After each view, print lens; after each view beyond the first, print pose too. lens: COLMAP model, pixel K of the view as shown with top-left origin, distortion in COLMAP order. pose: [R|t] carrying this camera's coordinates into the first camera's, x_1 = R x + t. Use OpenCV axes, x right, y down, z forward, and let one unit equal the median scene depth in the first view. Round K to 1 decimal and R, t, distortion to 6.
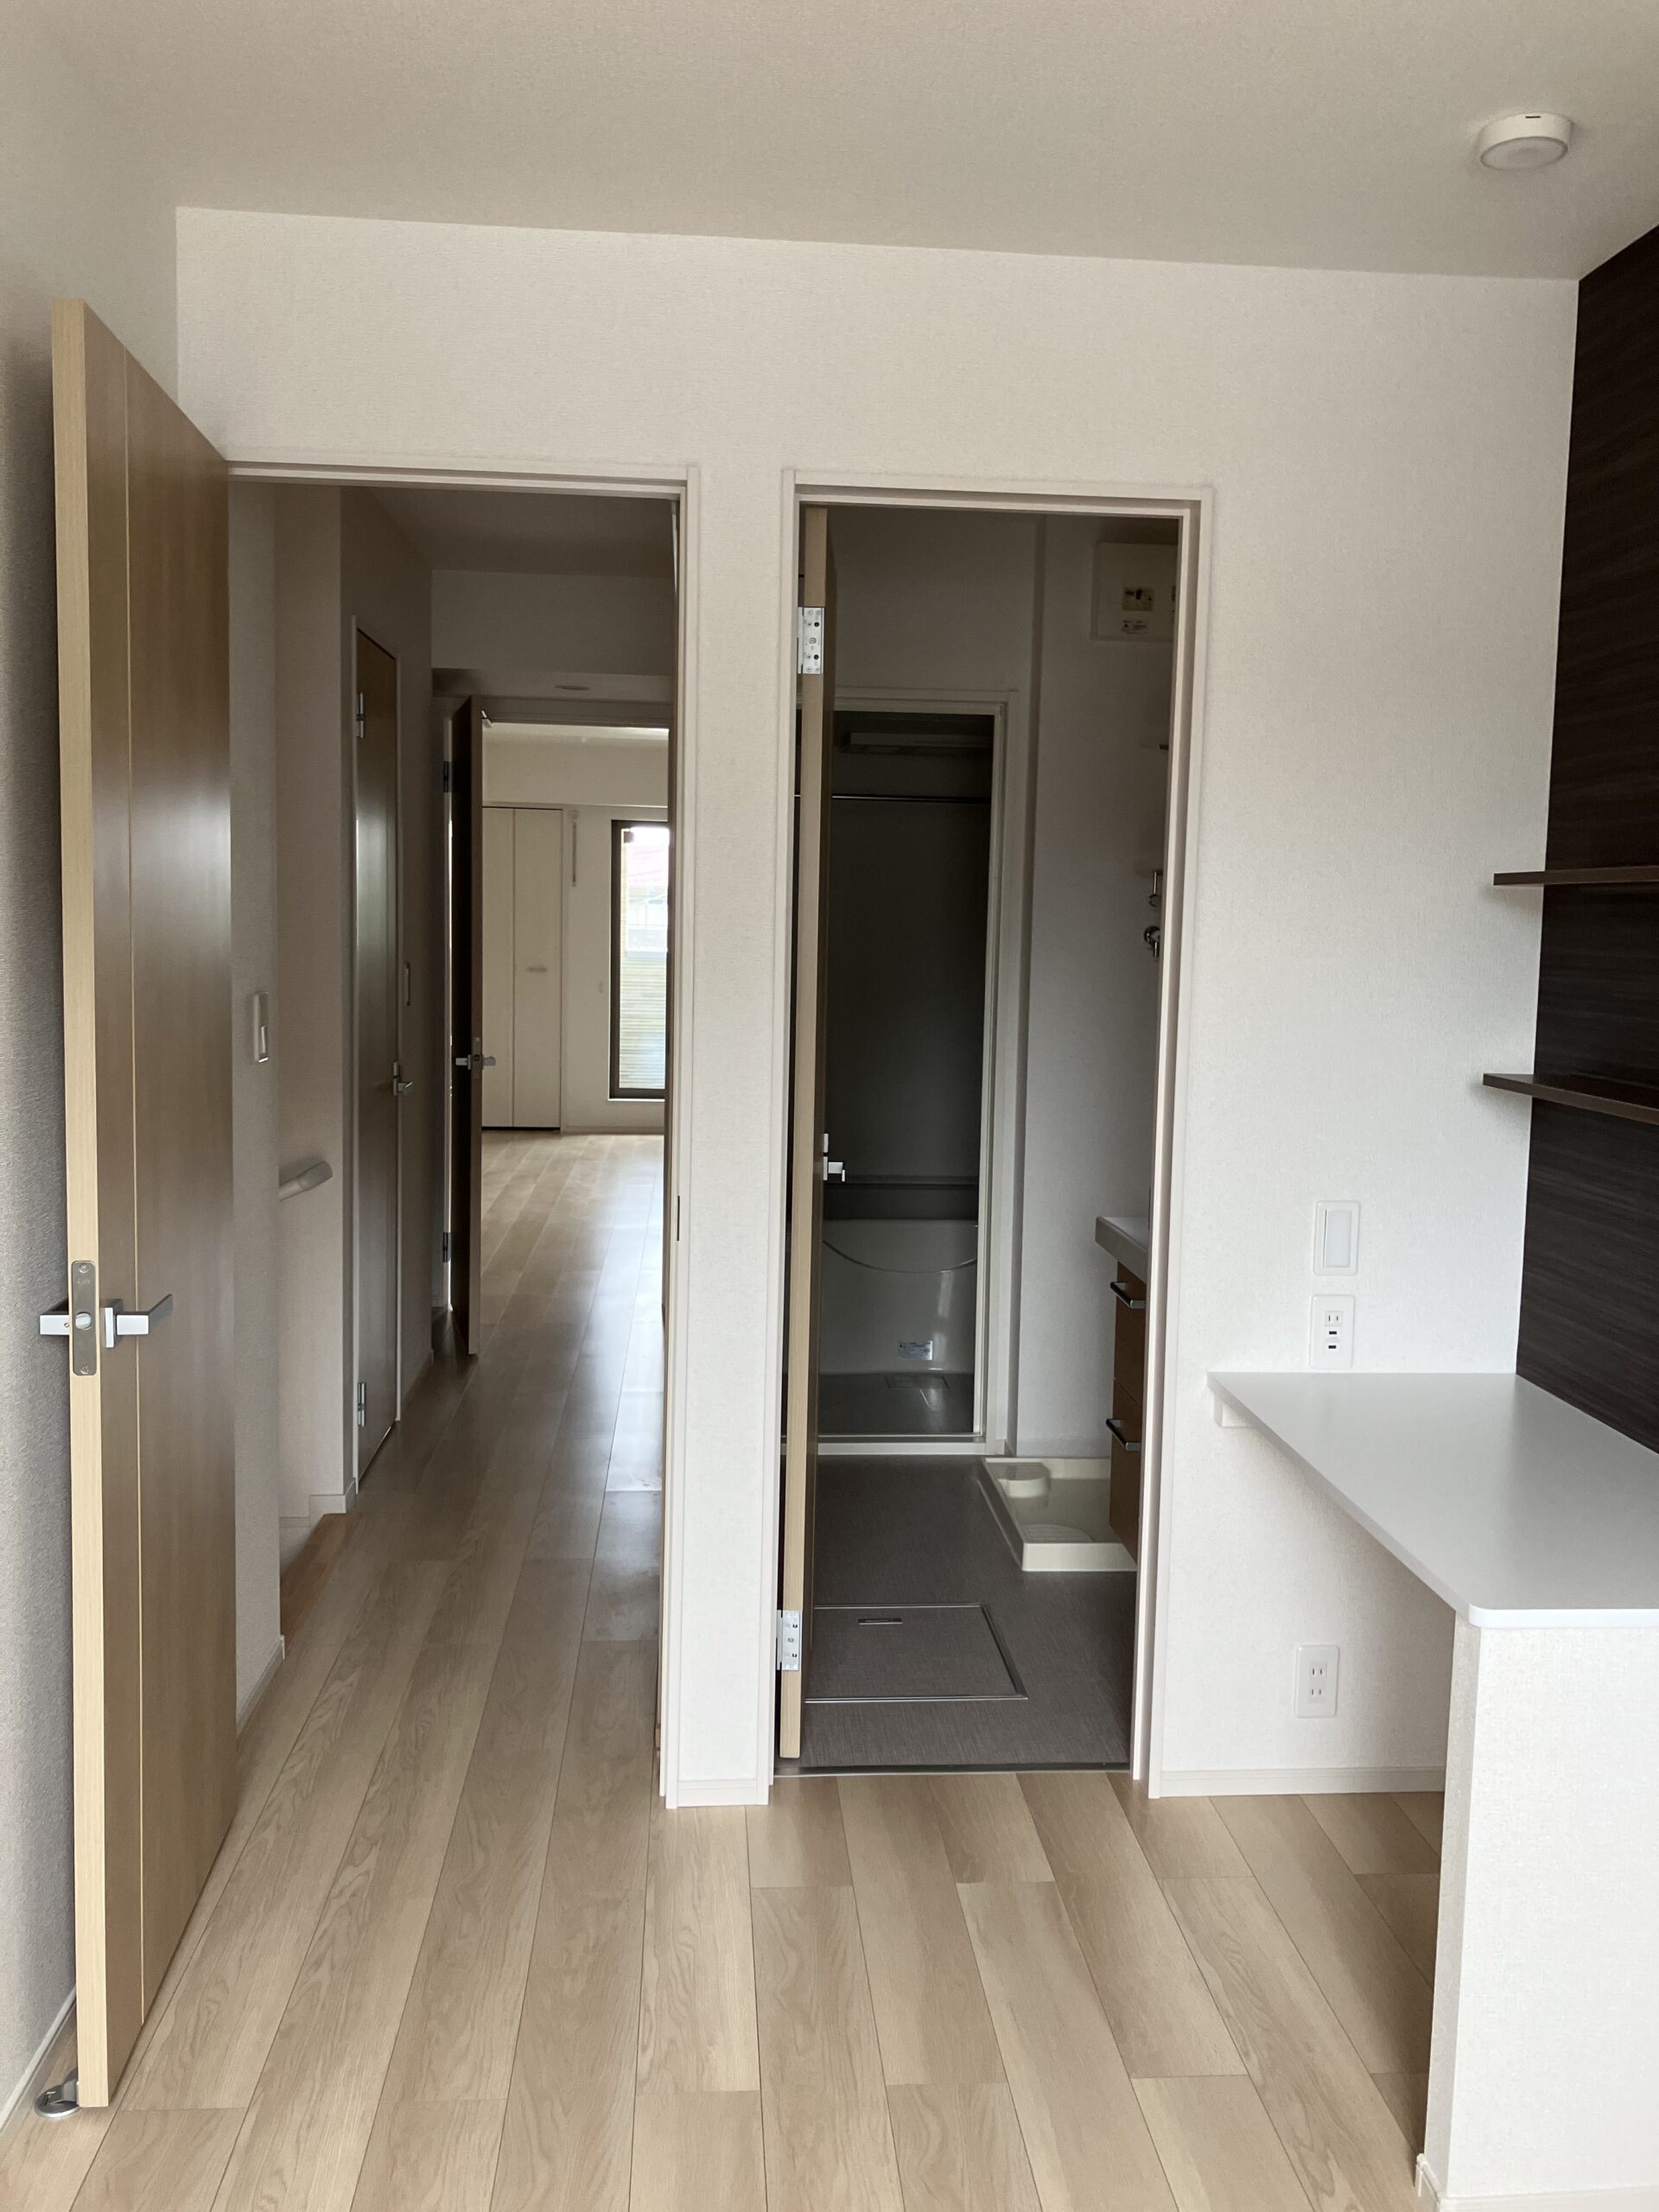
lens RADIAL K [[1818.0, 0, 829.5], [0, 1818.0, 1106.0], [0, 0, 1]] dist [0.079167, -0.082522]
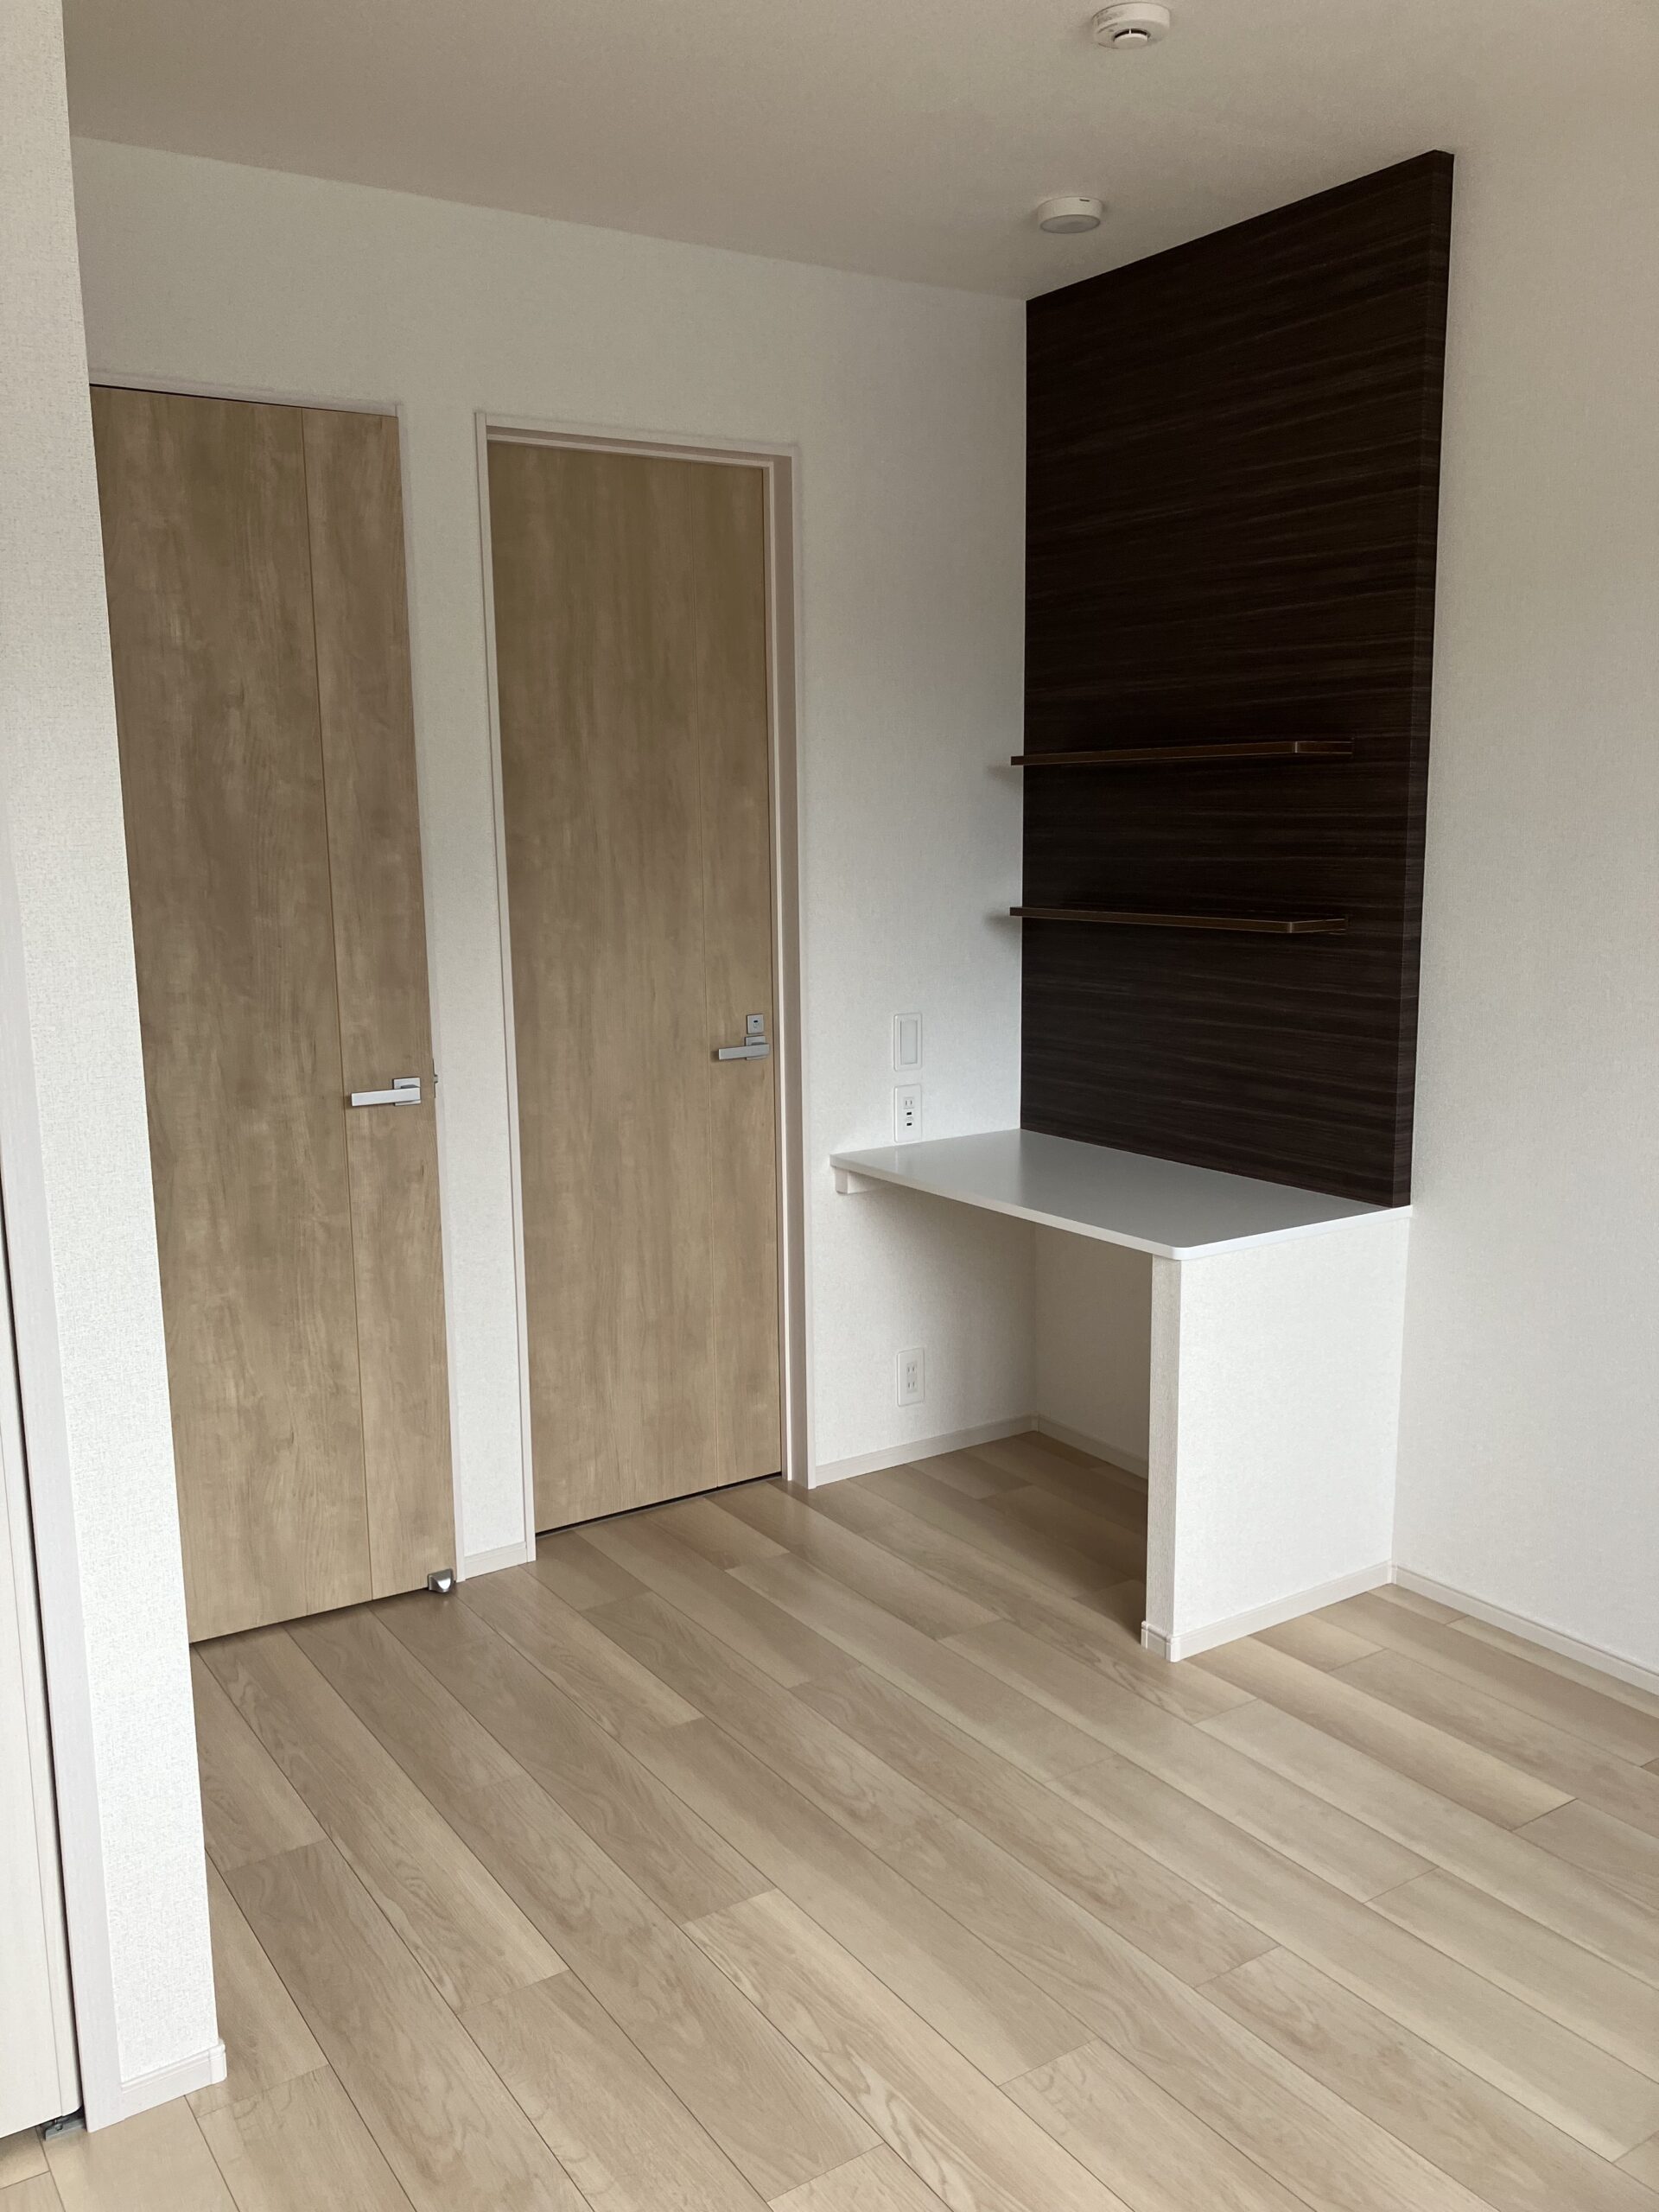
lens RADIAL K [[1817.7, 0, 829.5], [0, 1817.7, 1106.0], [0, 0, 1]] dist [0.154046, -0.092775]
pose [[0.884363, -0.113938, 0.452681, -0.392383], [0.082330, 0.992623, 0.088997, -0.002746], [-0.459482, -0.041436, 0.887220, -0.142953]]
